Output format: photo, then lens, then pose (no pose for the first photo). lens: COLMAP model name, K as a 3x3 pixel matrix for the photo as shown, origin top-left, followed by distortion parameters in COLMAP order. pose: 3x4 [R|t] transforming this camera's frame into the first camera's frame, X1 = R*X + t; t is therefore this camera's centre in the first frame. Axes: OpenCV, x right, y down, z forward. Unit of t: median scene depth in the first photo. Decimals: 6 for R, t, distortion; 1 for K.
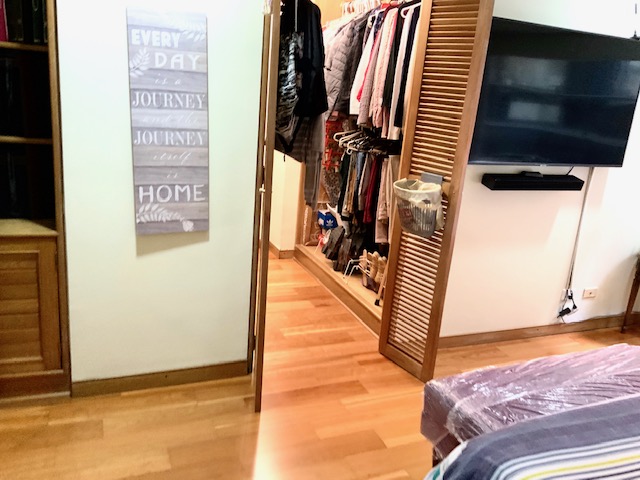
lens RADIAL K [[546.6, 0, 320.0], [0, 546.6, 240.0], [0, 0, 1]] dist [0.120869, -0.197254]
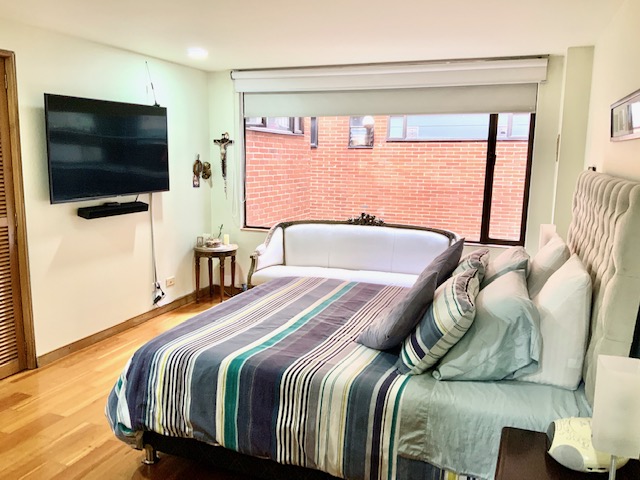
lens RADIAL K [[546.6, 0, 320.0], [0, 546.6, 240.0], [0, 0, 1]] dist [0.120869, -0.197254]
pose [[0.707252, -0.192281, 0.680310, -0.175221], [0.235605, 0.971397, 0.029617, 0.041649], [-0.666546, 0.139338, 0.732326, -0.286970]]
